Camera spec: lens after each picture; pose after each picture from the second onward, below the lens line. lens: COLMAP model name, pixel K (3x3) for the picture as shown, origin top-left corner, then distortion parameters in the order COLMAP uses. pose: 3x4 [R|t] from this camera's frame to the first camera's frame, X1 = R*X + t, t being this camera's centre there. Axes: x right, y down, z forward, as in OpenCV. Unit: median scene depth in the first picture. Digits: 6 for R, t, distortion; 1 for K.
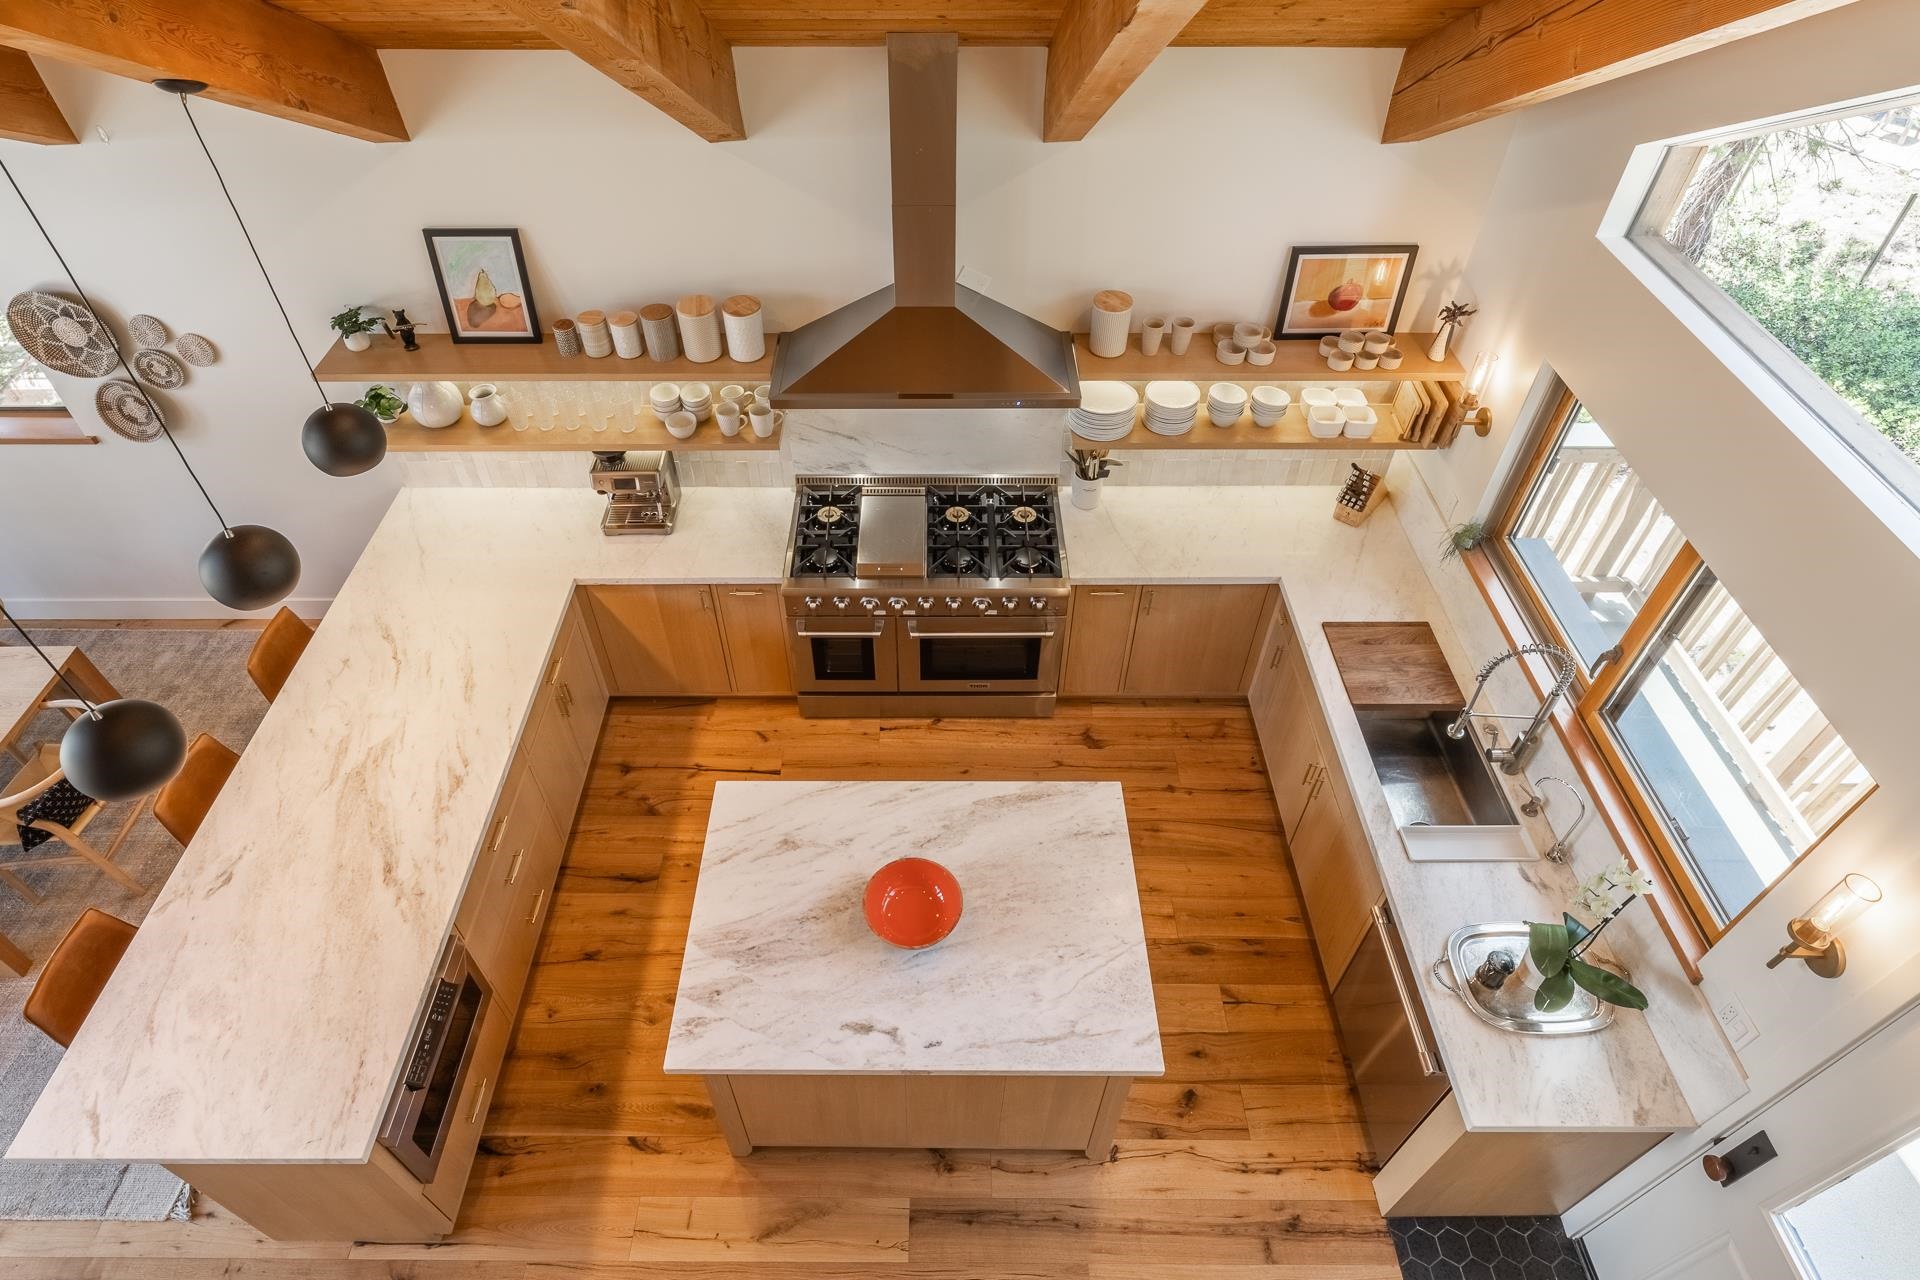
lens RADIAL K [[1039.6, 0, 947.4], [0, 1039.6, 593.3], [0, 0, 1]] dist [-0.015976, -0.001145]
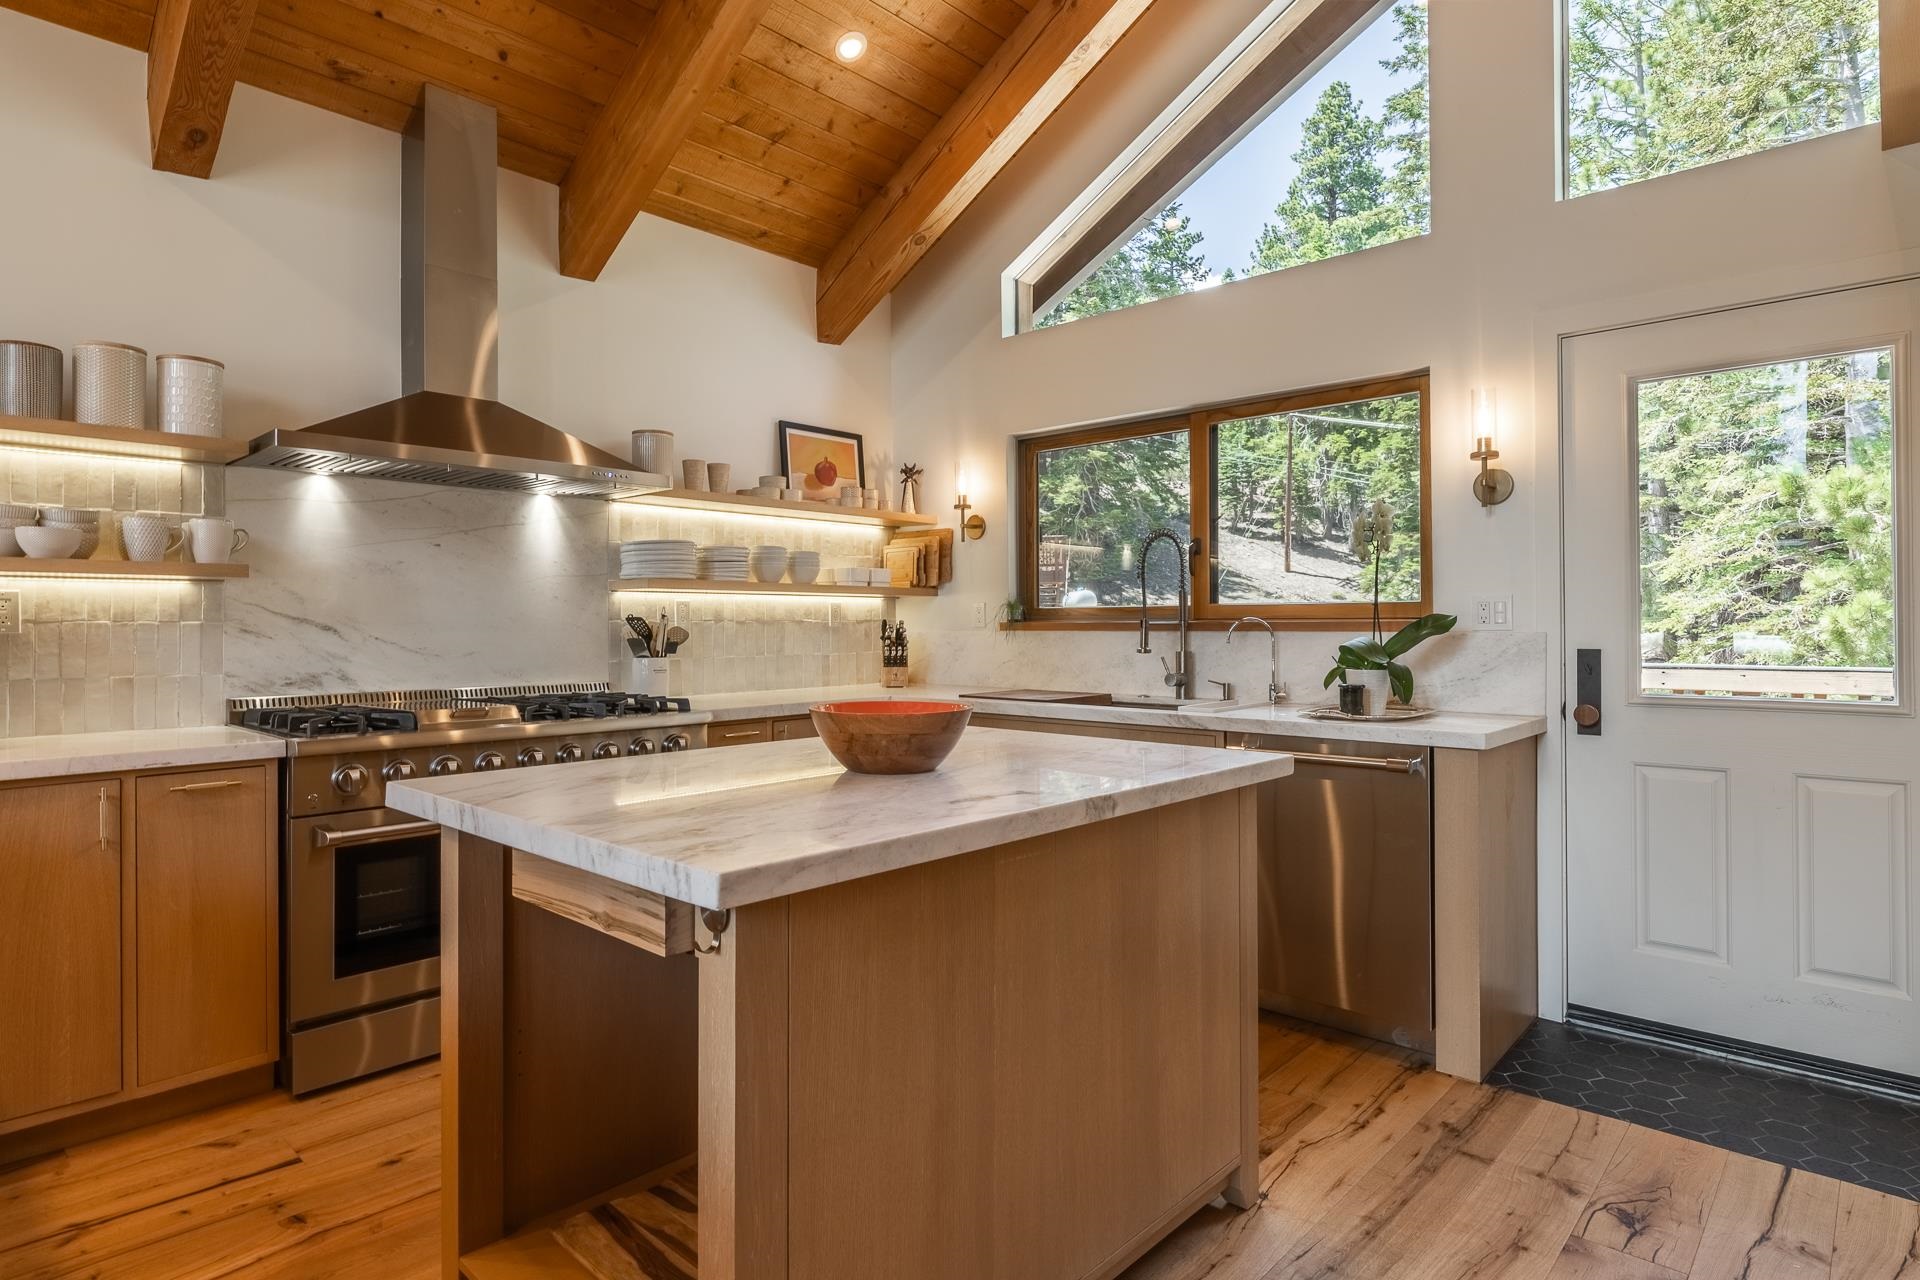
lens RADIAL K [[1019.1, 0, 967.0], [0, 1019.1, 612.5], [0, 0, 1]] dist [-0.001648, -0.000584]
pose [[0.668881, -0.006959, 0.743337, -0.393065], [0.527516, 0.708989, -0.468040, 0.487828], [-0.523760, 0.705185, 0.477900, 0.559347]]
